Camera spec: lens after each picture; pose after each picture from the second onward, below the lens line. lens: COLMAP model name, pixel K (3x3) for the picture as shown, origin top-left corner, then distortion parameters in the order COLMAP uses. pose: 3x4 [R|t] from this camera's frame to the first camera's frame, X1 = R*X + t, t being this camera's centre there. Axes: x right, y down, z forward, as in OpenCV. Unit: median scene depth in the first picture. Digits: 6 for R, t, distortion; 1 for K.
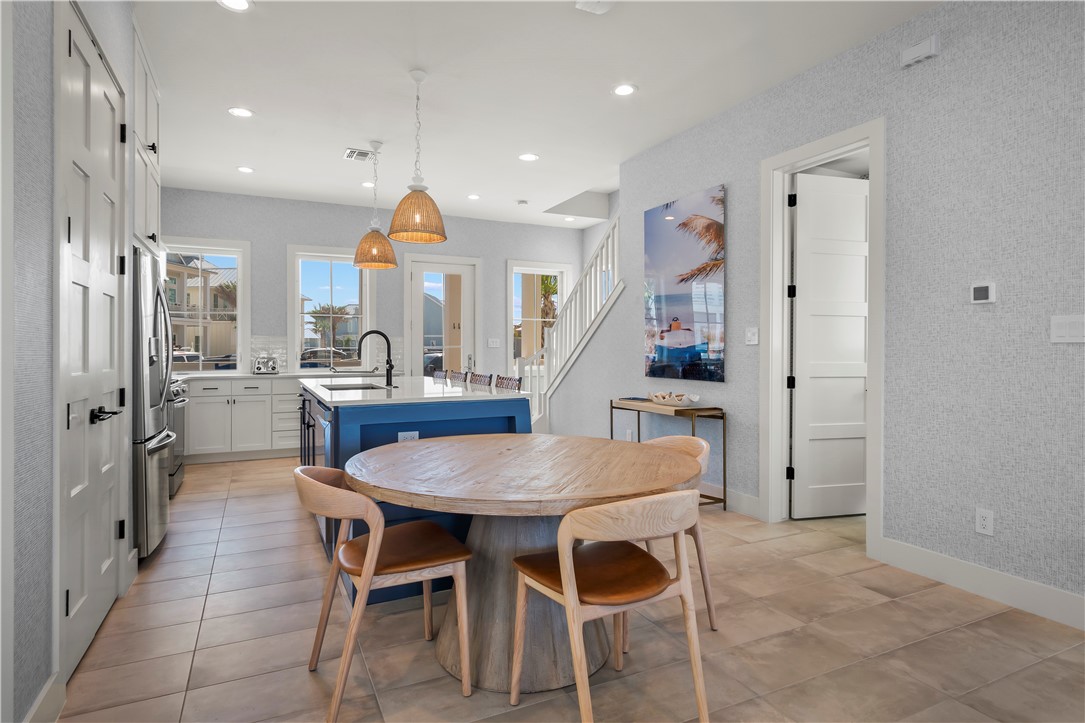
lens RADIAL K [[582.5, 0, 547.1], [0, 582.5, 346.6], [0, 0, 1]] dist [0.002313, 0.001069]
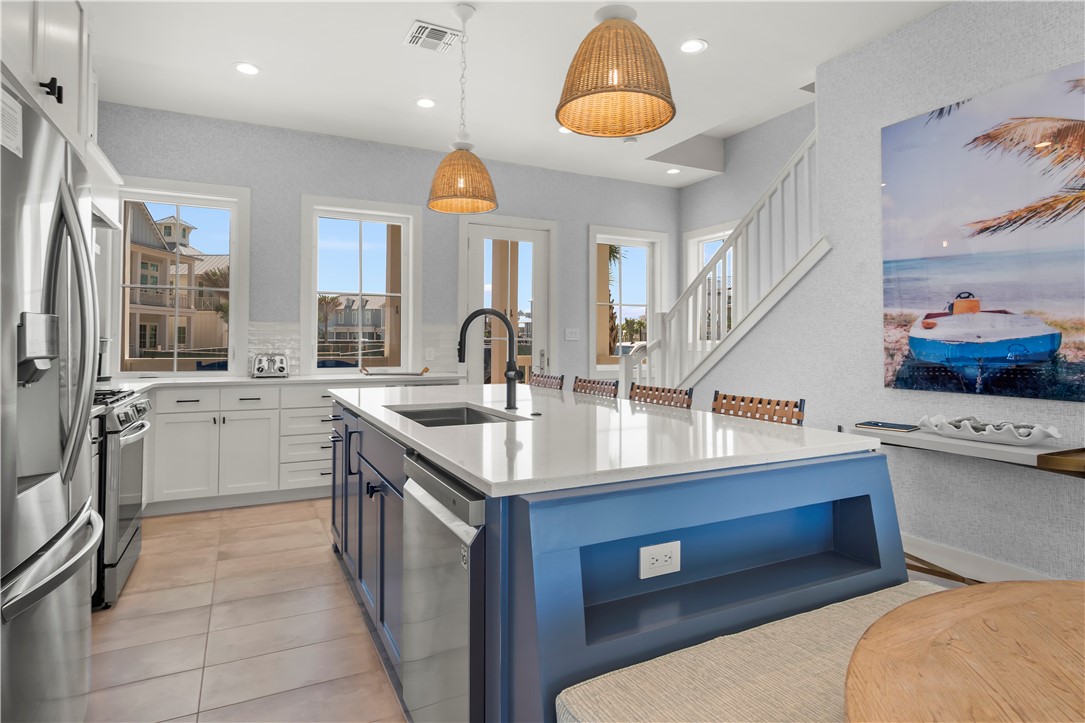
lens RADIAL K [[582.5, 0, 552.1], [0, 582.5, 329.1], [0, 0, 1]] dist [0.002313, 0.001069]
pose [[0.999665, 0.004564, 0.025477, -0.174605], [-0.004103, 0.999828, -0.018110, 0.000911], [-0.025556, 0.017999, 0.999511, 0.313931]]
